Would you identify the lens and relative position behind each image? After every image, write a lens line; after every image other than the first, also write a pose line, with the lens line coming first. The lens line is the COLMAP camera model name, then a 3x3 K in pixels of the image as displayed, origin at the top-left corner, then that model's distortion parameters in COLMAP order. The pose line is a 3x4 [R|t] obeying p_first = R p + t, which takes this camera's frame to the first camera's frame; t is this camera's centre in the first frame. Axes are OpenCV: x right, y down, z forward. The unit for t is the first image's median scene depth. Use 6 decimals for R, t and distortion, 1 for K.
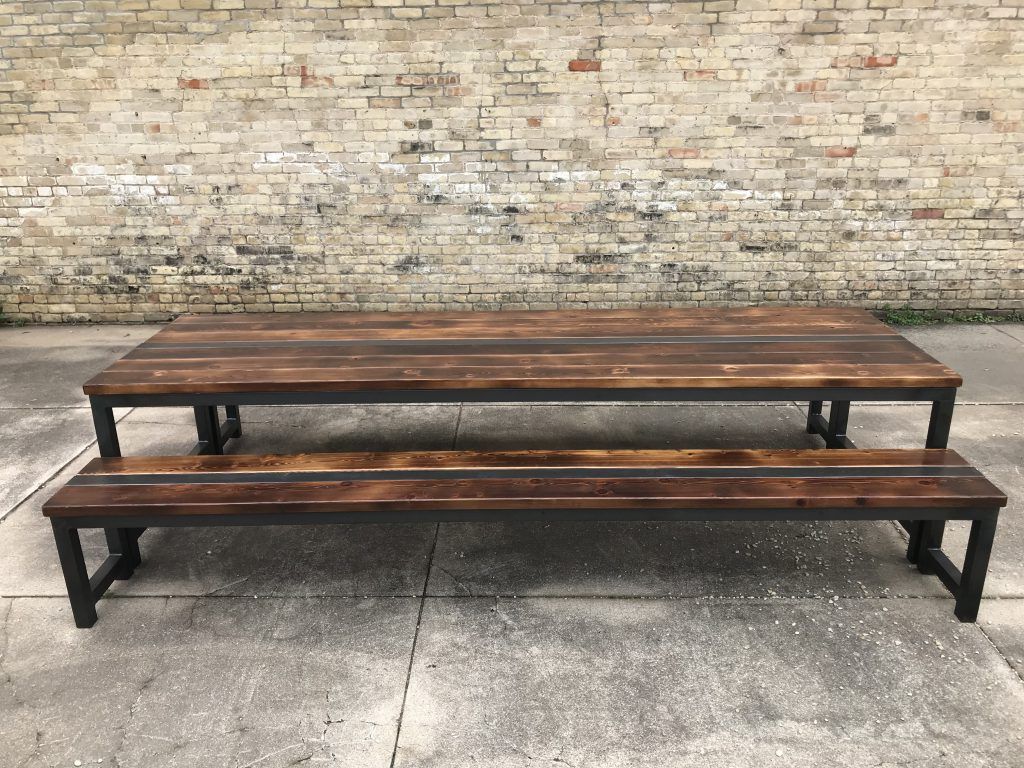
lens RADIAL K [[828.6, 0, 515.1], [0, 828.6, 387.3], [0, 0, 1]] dist [-0.041687, 0.015554]
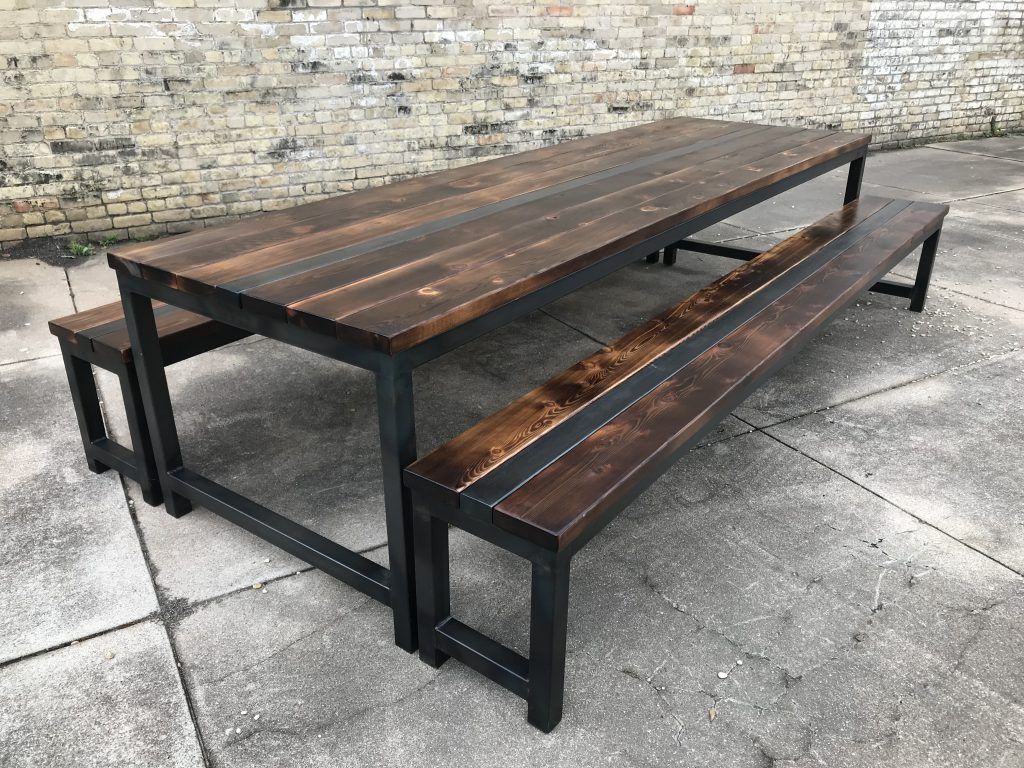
lens RADIAL K [[828.6, 0, 510.8], [0, 828.6, 384.8], [0, 0, 1]] dist [-0.041687, 0.015554]
pose [[0.861372, -0.203208, 0.465558, -0.376963], [0.167987, 0.978886, 0.116458, 0.025422], [-0.479393, -0.022106, 0.877322, 0.161688]]
